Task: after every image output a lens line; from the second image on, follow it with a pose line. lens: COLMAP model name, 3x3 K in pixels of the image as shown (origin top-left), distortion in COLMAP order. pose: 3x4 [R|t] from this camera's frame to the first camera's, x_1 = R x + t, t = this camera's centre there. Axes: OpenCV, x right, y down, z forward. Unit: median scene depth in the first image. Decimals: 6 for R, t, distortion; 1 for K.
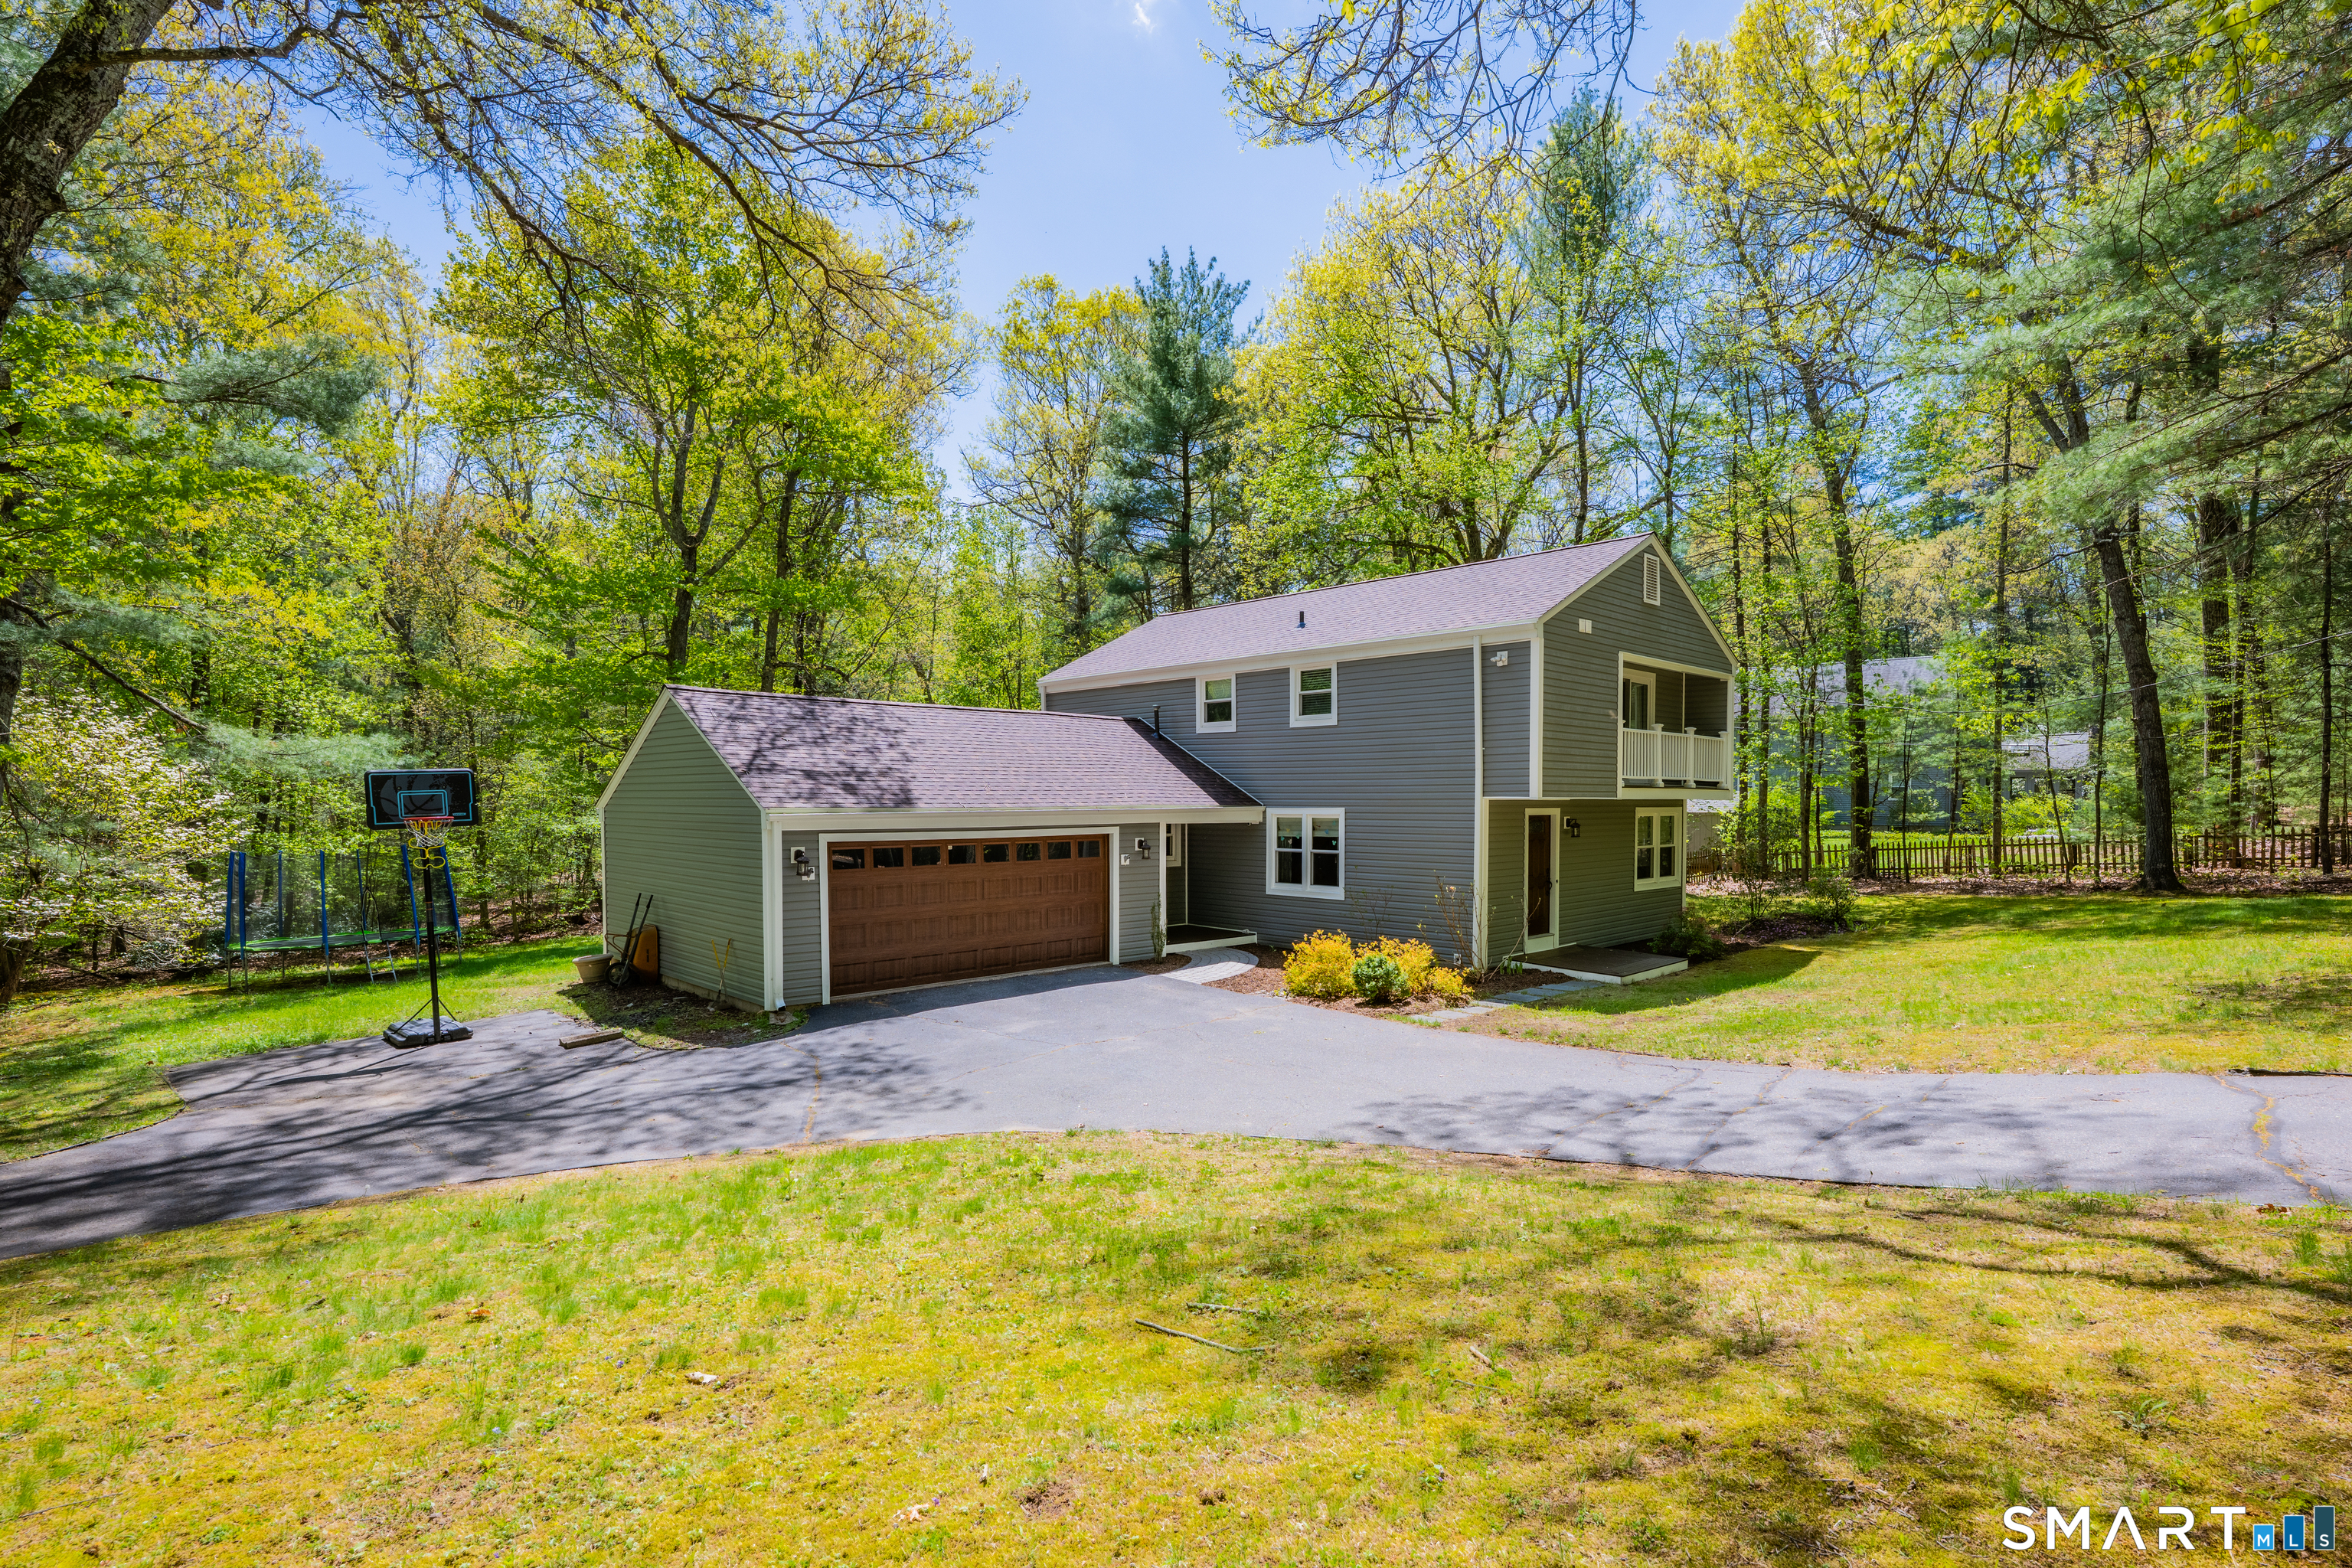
lens RADIAL K [[1099.1, 0, 1166.1], [0, 1099.1, 837.2], [0, 0, 1]] dist [0.001407, 0.000190]
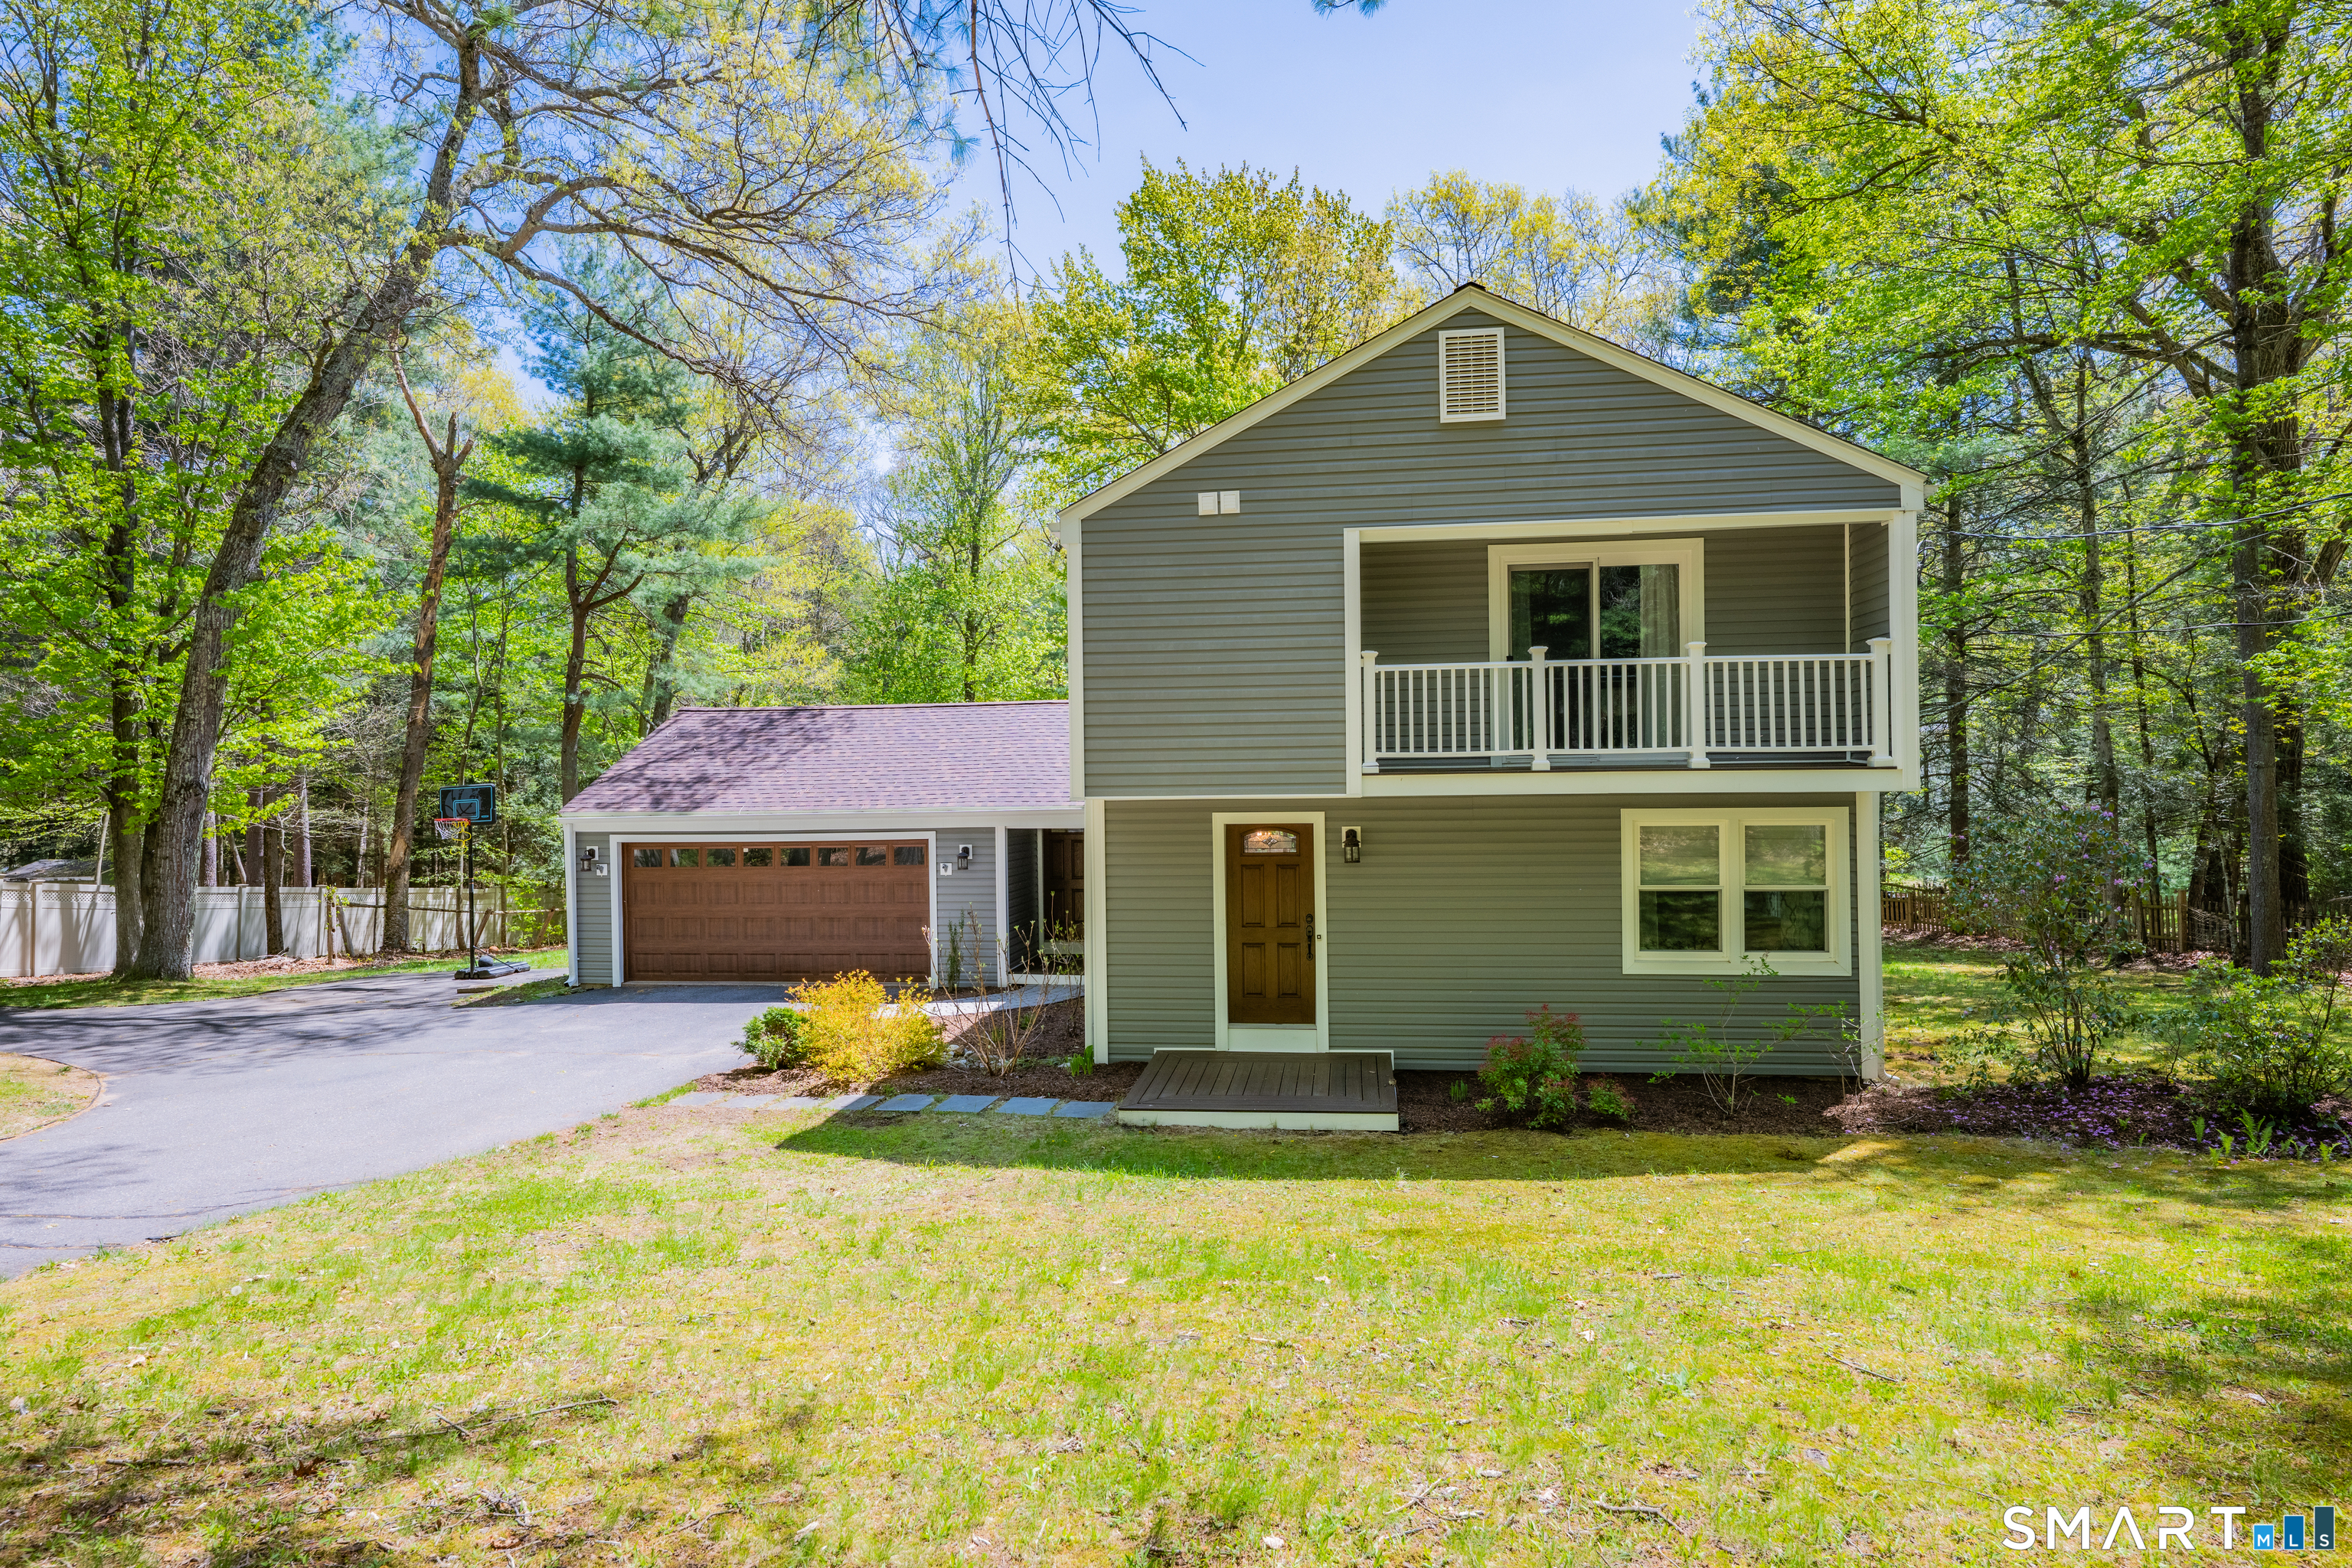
lens RADIAL K [[1156.1, 0, 1175.2], [0, 1156.1, 797.9], [0, 0, 1]] dist [-0.005312, -0.000534]
pose [[0.642917, -0.005691, -0.765915, 0.787138], [-0.011743, 0.999782, -0.017286, -0.022560], [0.765846, 0.020107, 0.642710, 0.554244]]
